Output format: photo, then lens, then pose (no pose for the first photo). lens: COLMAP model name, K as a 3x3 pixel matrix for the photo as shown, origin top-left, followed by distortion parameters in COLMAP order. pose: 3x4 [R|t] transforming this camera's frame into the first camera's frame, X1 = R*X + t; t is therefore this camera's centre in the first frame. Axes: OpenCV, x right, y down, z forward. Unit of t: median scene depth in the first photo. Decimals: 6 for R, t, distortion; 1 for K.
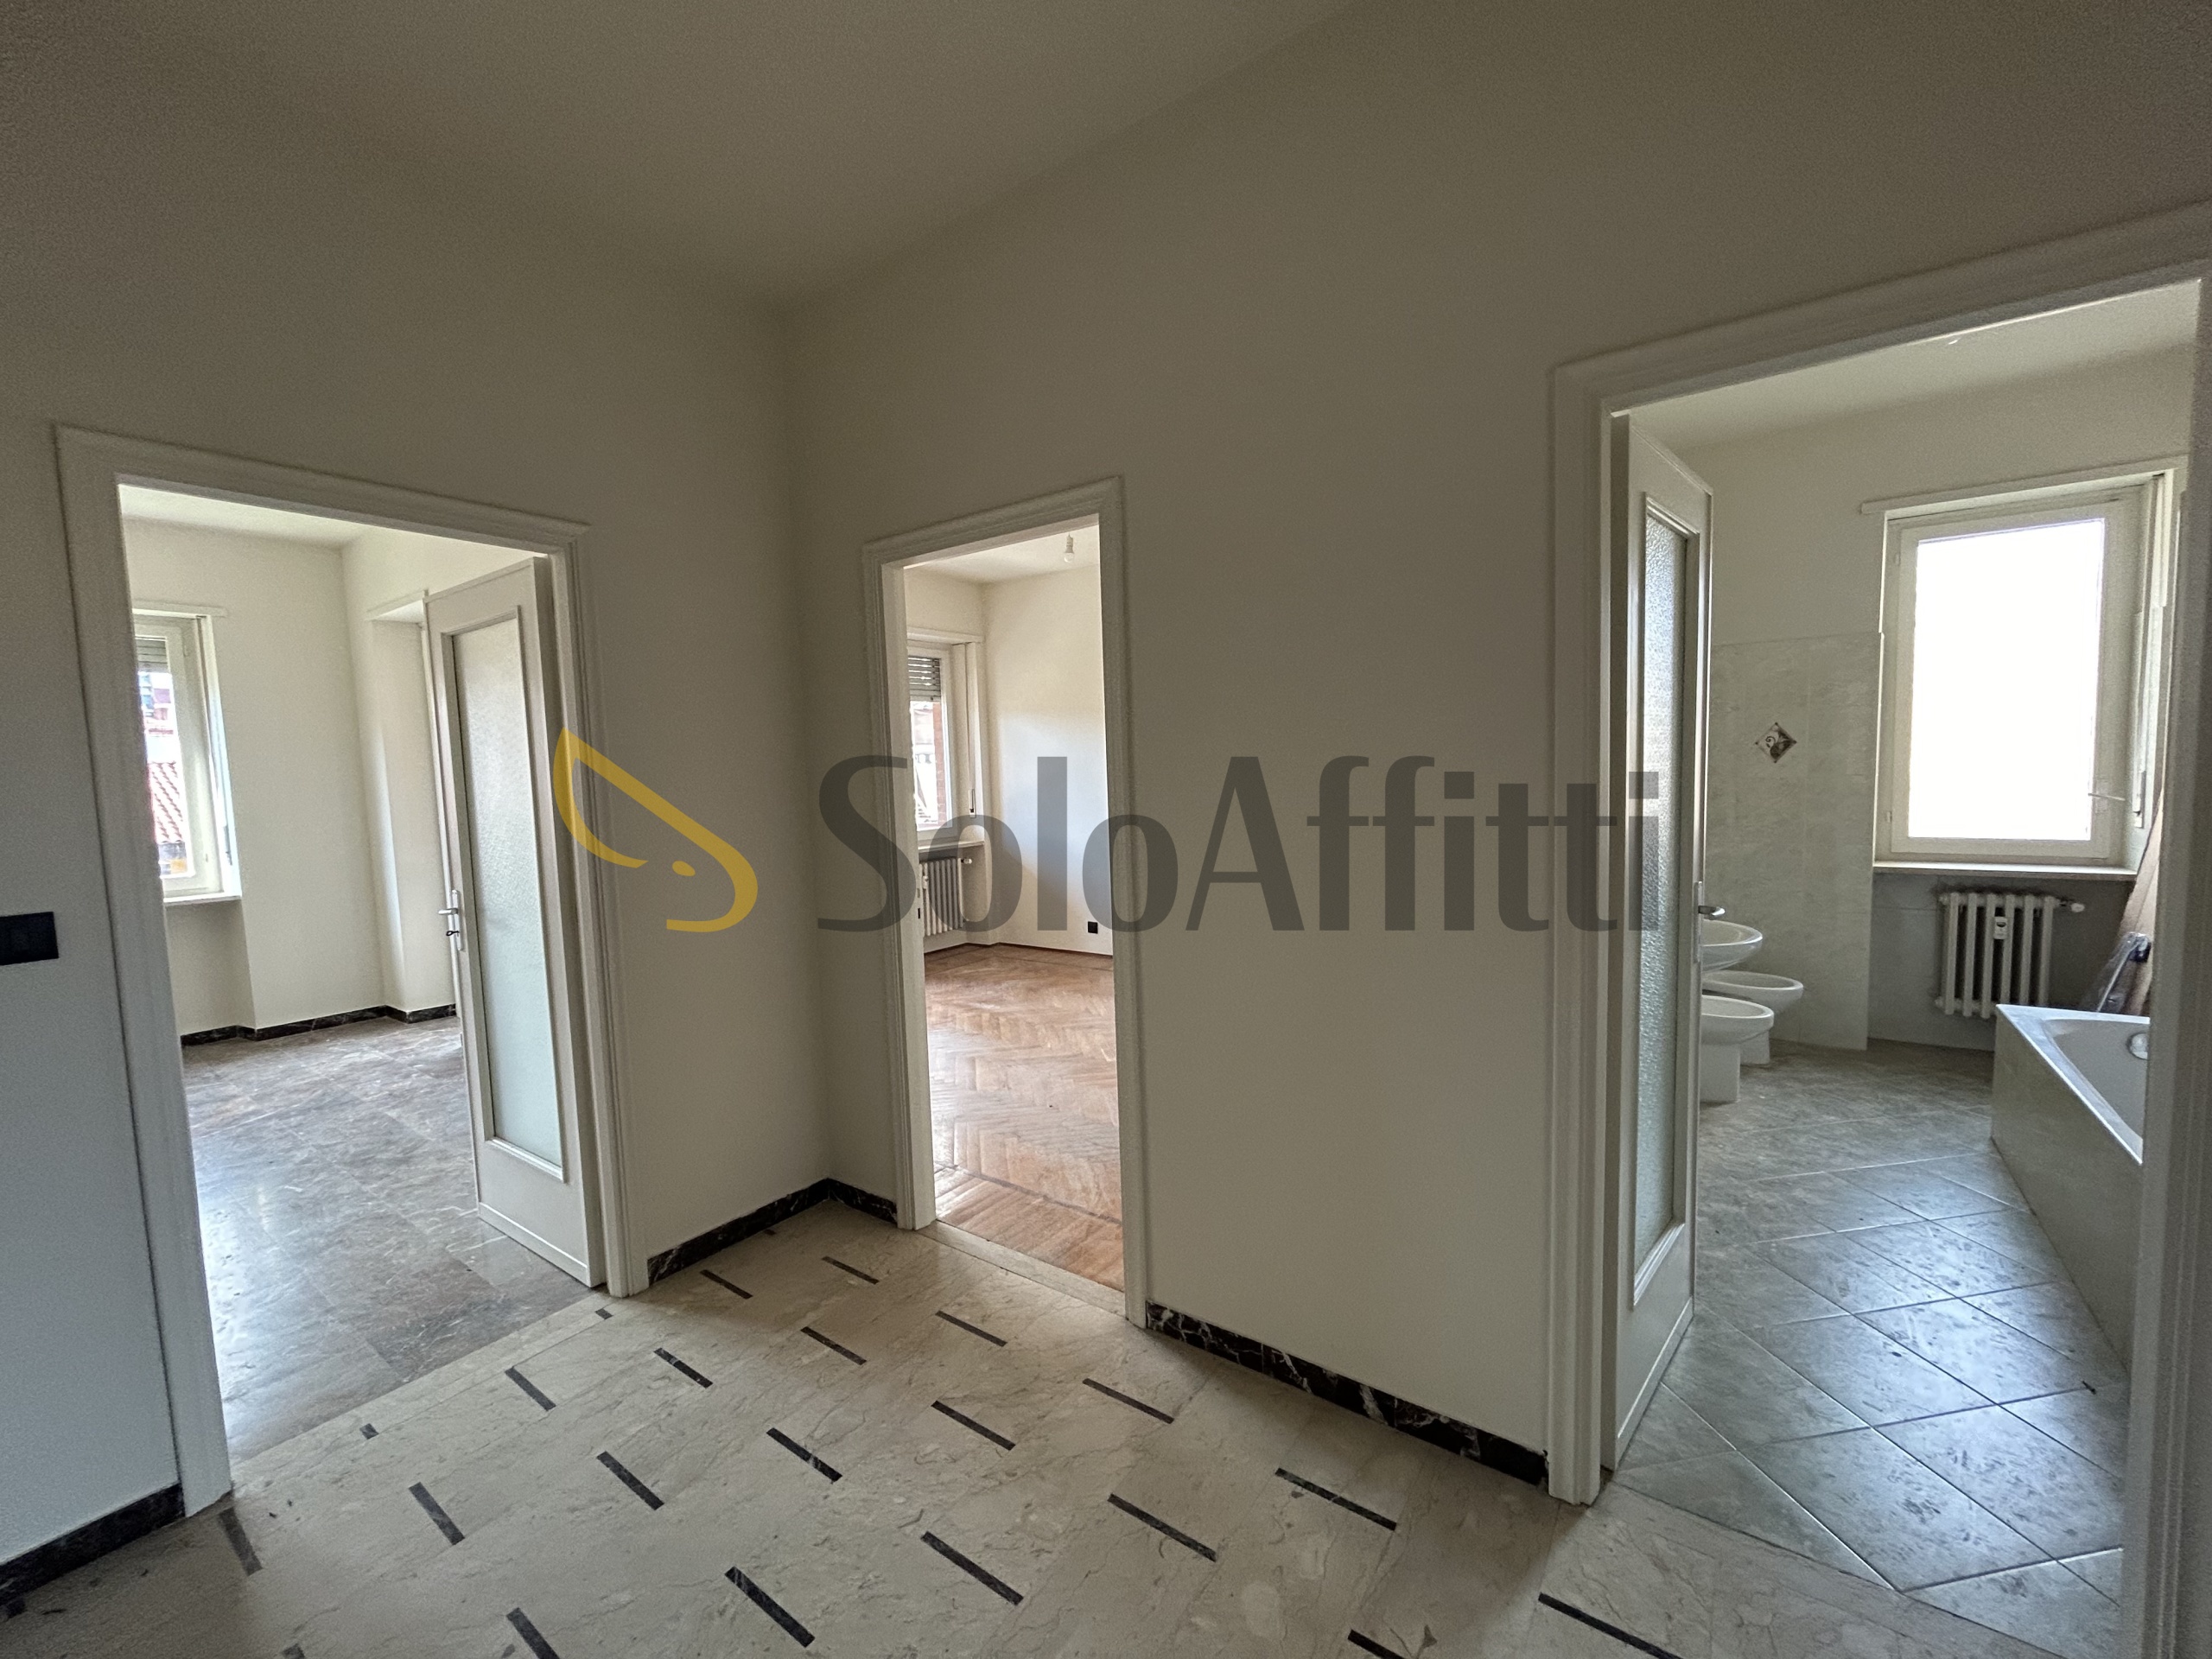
lens RADIAL K [[890.2, 0, 1103.9], [0, 890.2, 832.0], [0, 0, 1]] dist [0.000749, 0.000298]
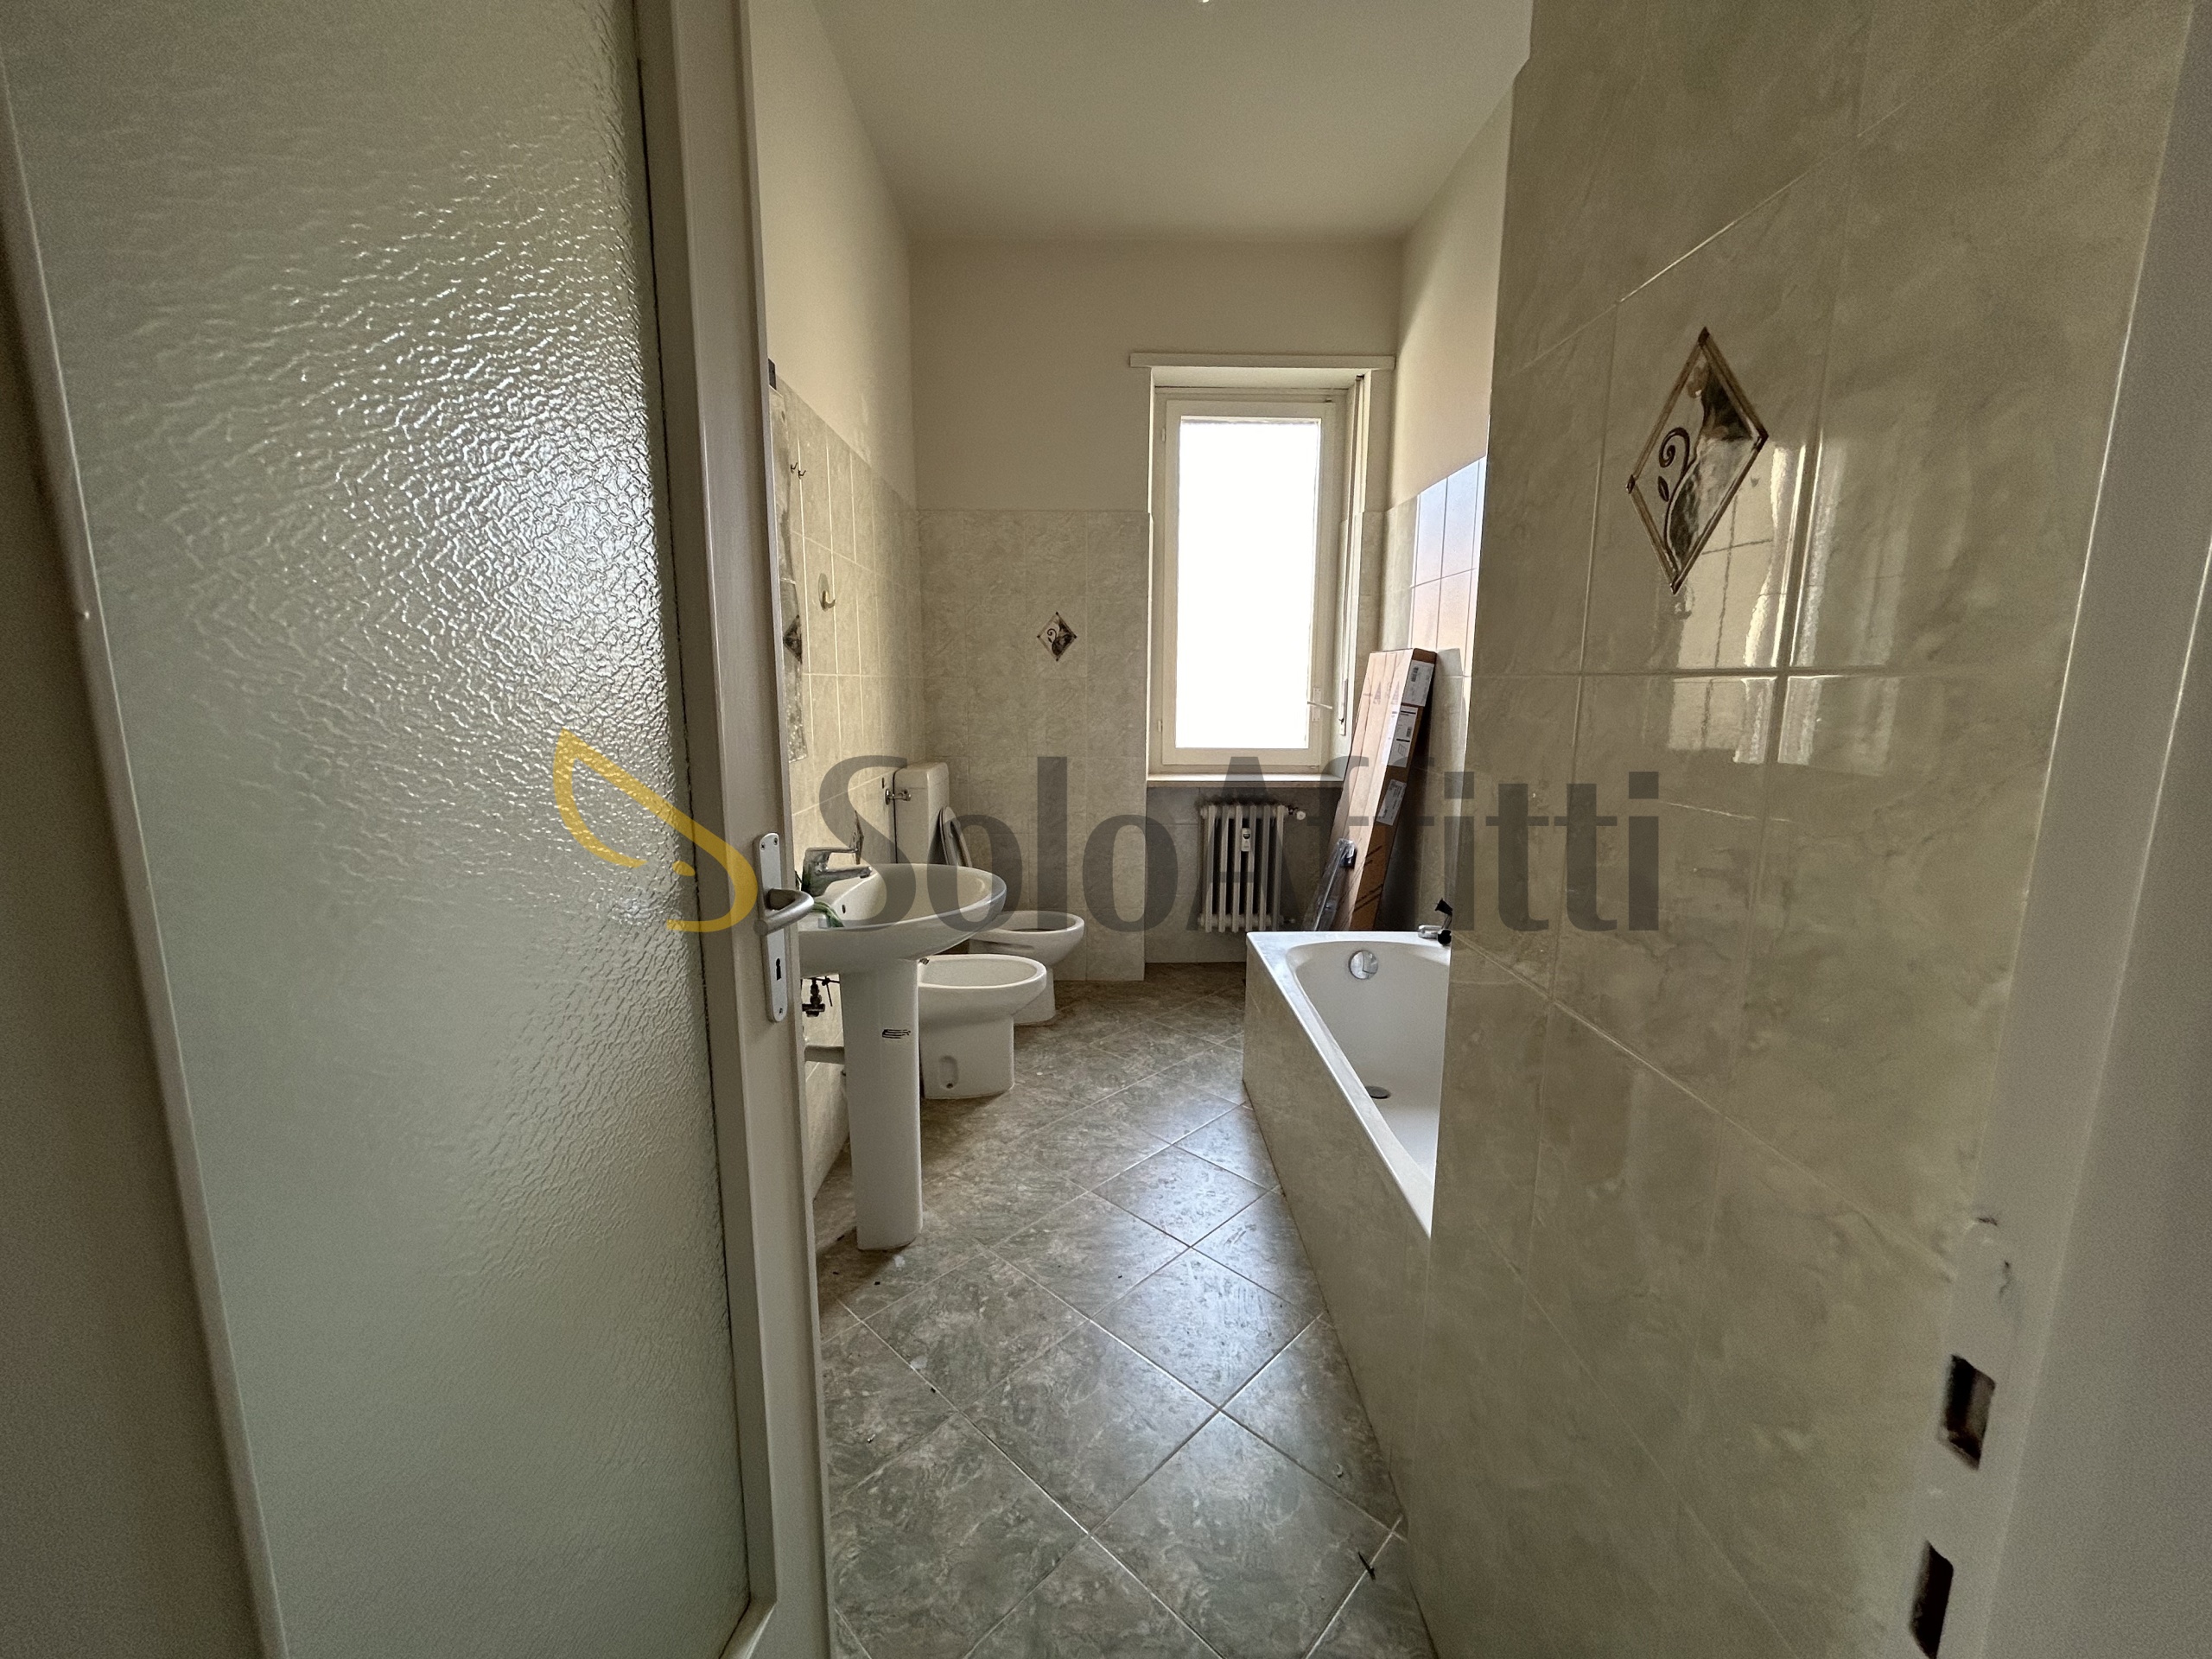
lens RADIAL K [[890.2, 0, 1103.9], [0, 890.2, 832.0], [0, 0, 1]] dist [0.000749, 0.000298]
pose [[0.799902, -0.064586, 0.596645, 0.316647], [0.014642, 0.995996, 0.088186, 0.011422], [-0.599952, -0.061804, 0.797645, 0.334053]]
